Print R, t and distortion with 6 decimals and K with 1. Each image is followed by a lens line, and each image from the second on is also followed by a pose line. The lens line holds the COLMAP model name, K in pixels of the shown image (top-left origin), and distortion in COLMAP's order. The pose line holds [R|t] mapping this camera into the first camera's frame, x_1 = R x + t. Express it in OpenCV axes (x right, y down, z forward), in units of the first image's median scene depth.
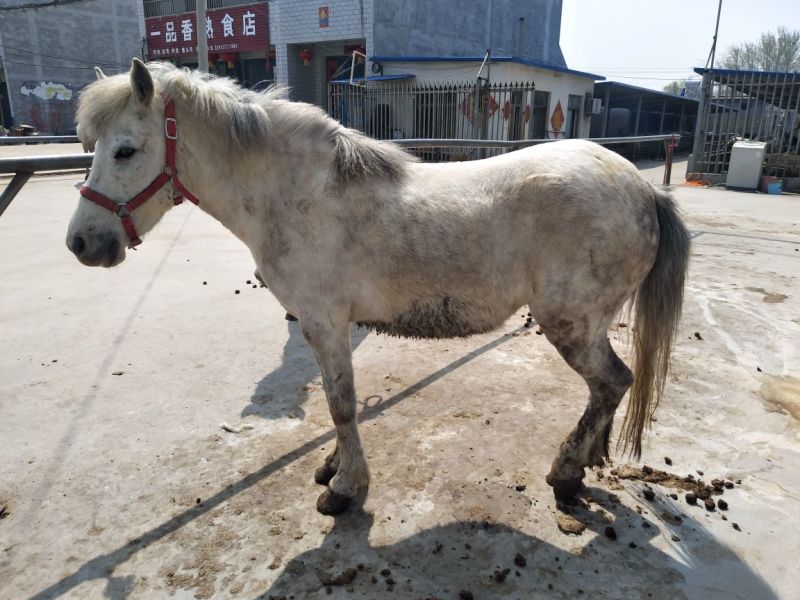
lens RADIAL K [[618.6, 0, 397.9], [0, 618.6, 303.2], [0, 0, 1]] dist [0.011040, -0.021445]
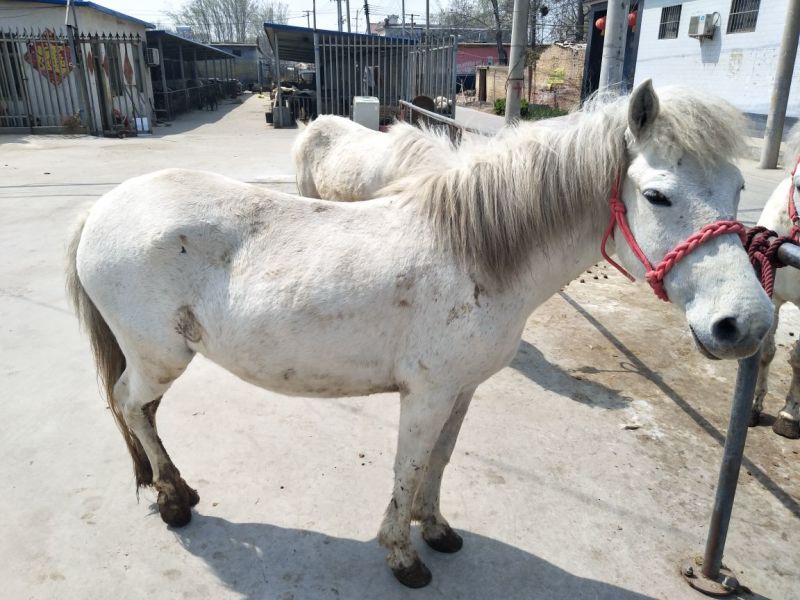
lens RADIAL K [[618.6, 0, 398.8], [0, 618.6, 295.7], [0, 0, 1]] dist [0.011040, -0.021445]
pose [[0.704424, -0.246111, 0.665745, -1.034211], [0.196216, 0.968930, 0.150576, -0.224307], [-0.682119, 0.024560, 0.730829, 0.395284]]
